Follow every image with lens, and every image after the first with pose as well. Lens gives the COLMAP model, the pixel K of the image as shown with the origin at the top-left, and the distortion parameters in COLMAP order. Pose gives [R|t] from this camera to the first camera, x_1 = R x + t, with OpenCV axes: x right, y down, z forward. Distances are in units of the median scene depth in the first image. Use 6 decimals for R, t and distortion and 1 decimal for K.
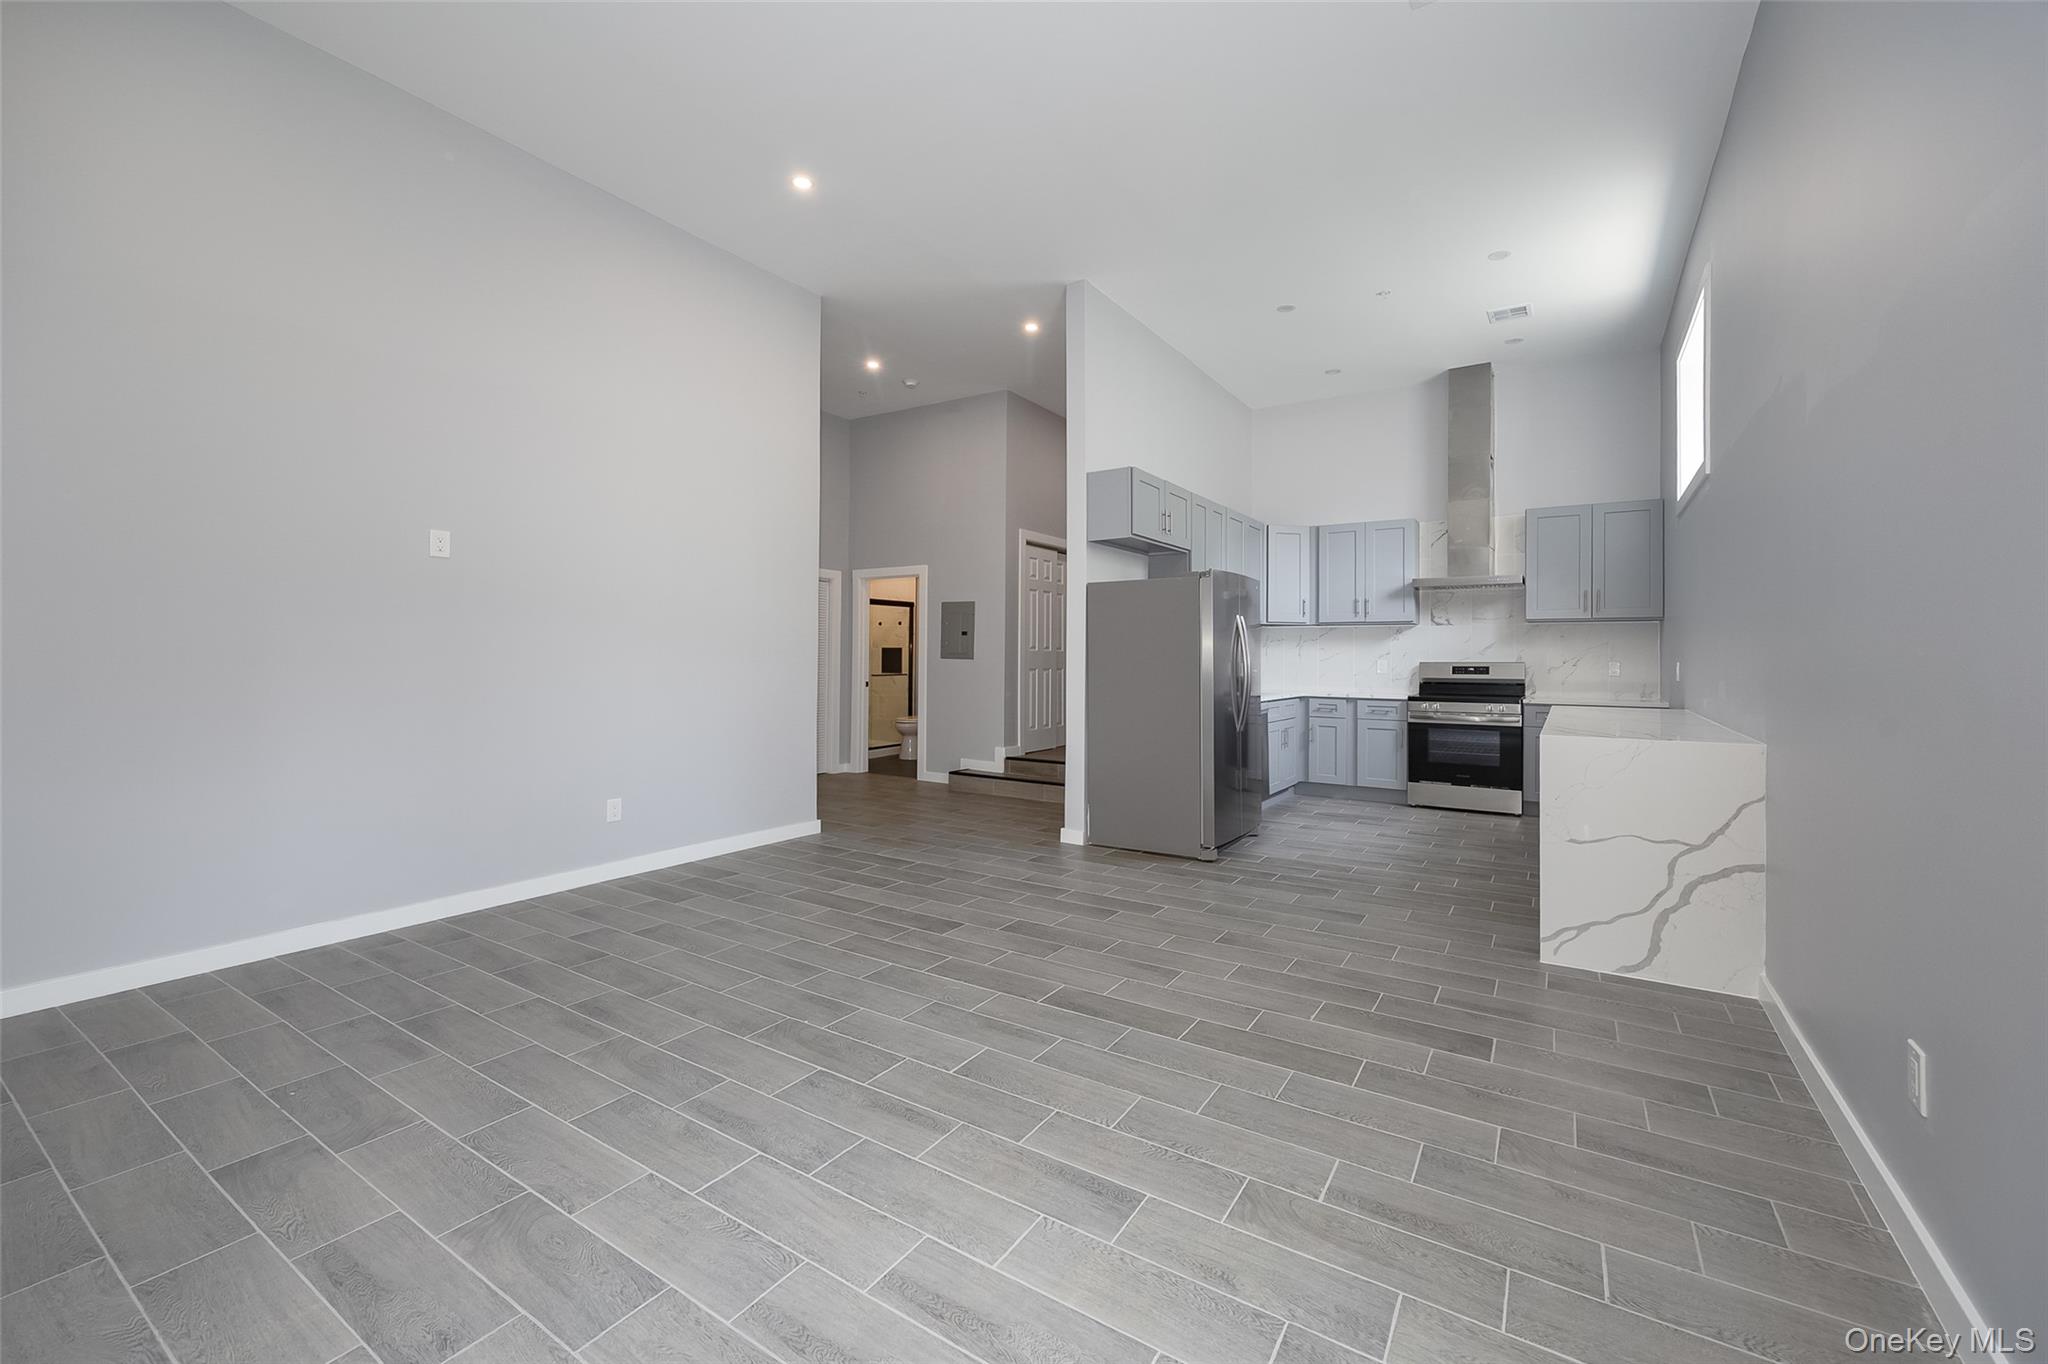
lens RADIAL K [[794.9, 0, 979.0], [0, 794.9, 653.1], [0, 0, 1]] dist [0.001926, 0.000003]
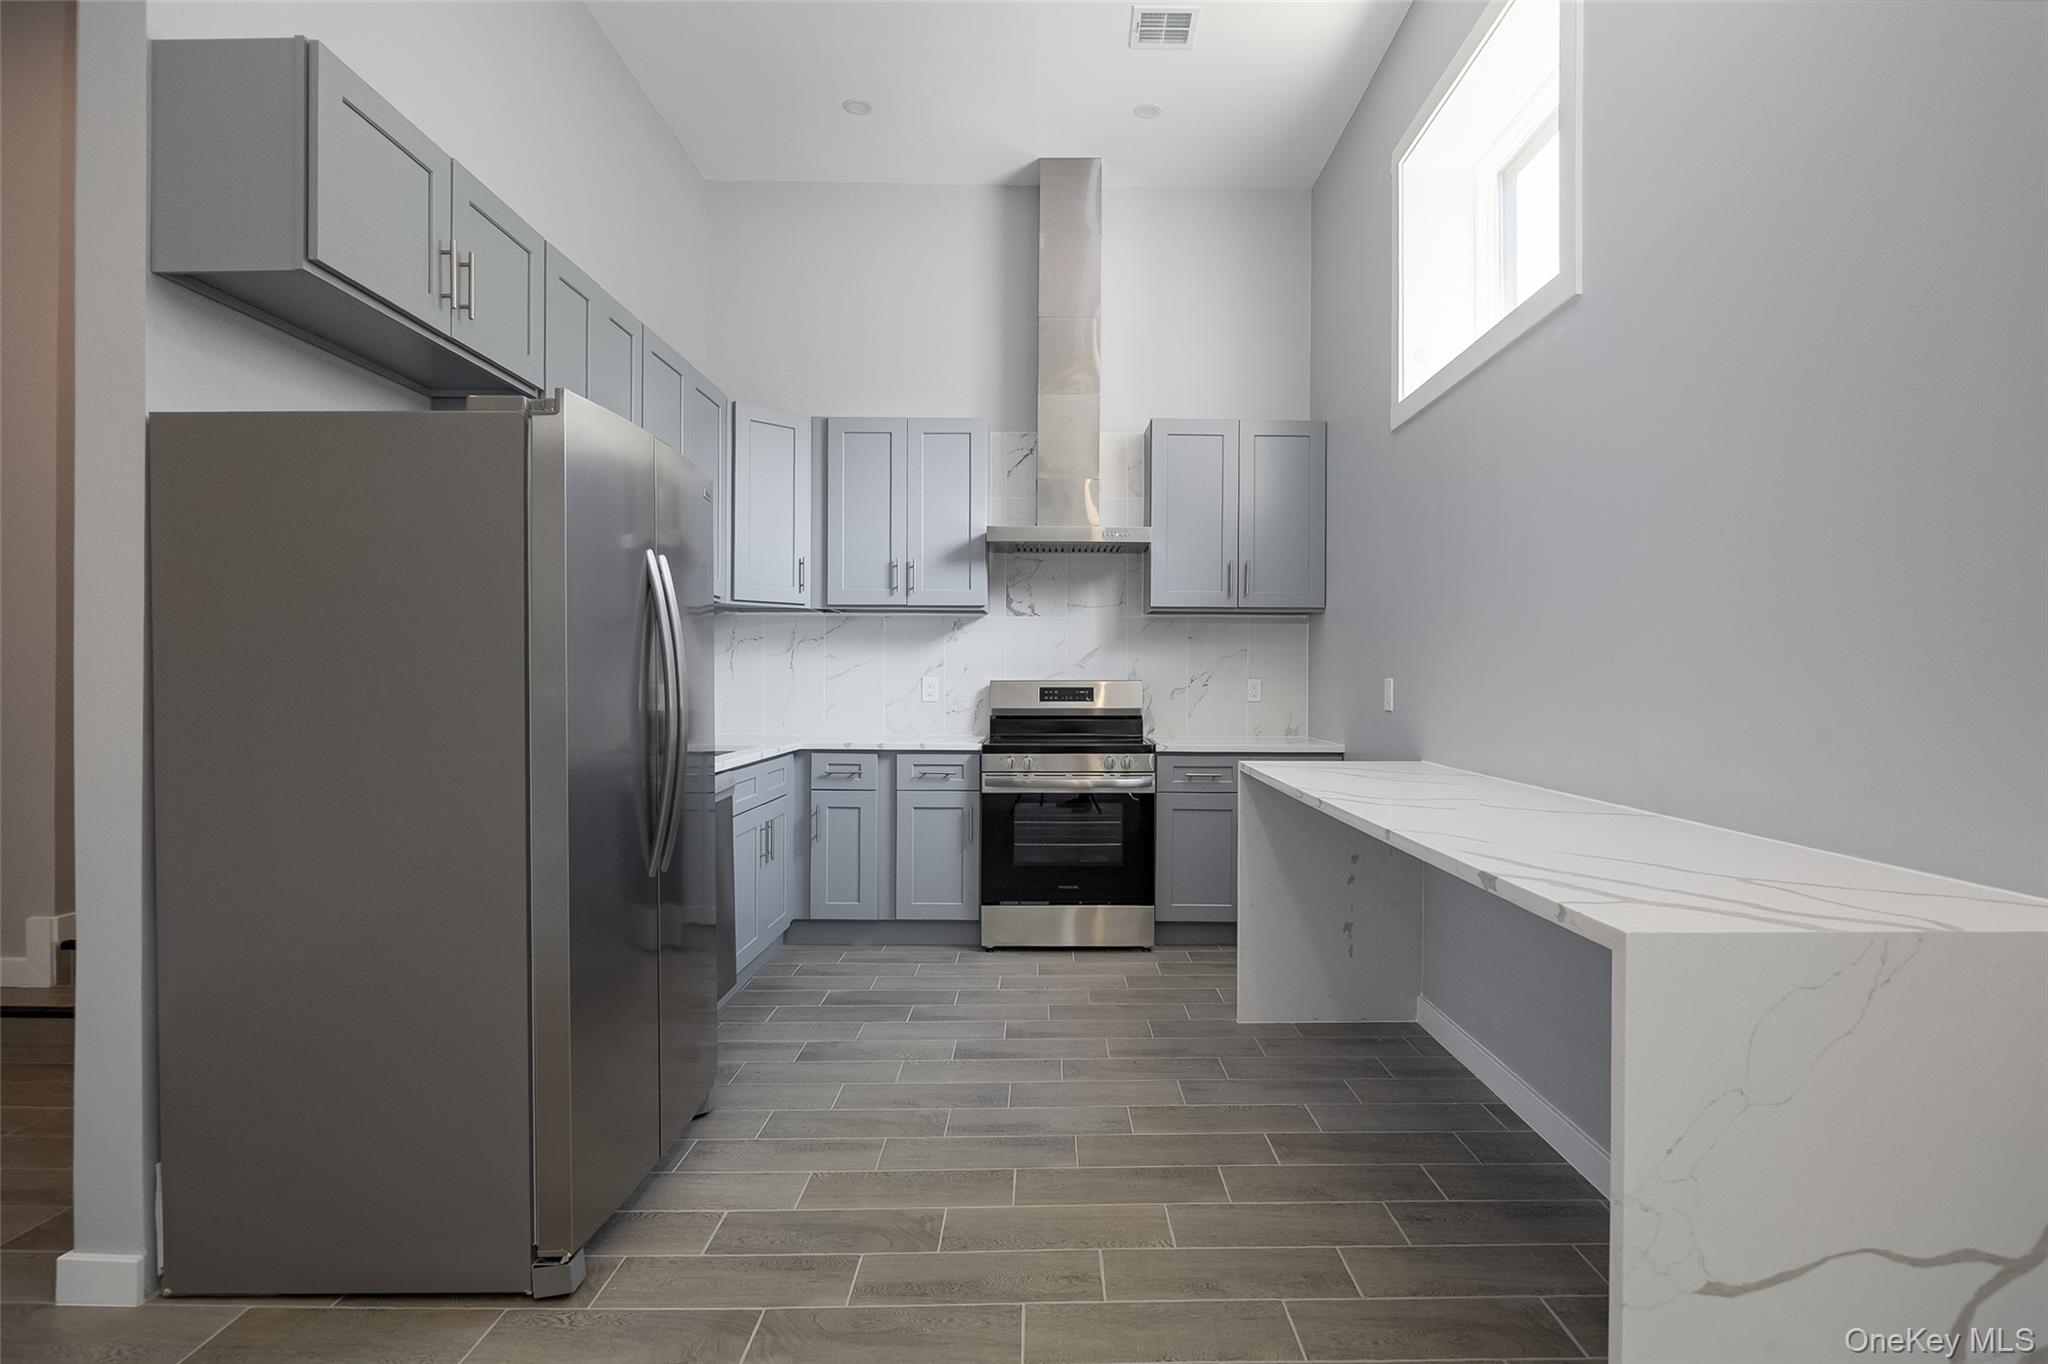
lens RADIAL K [[1026.7, 0, 1024.0], [0, 1026.7, 682.0], [0, 0, 1]] dist [-0.001625, -0.000930]
pose [[0.809922, -0.003841, 0.586525, 0.174957], [0.000033, 0.999979, 0.006503, 0.001443], [-0.586537, -0.005248, 0.809905, 0.480831]]
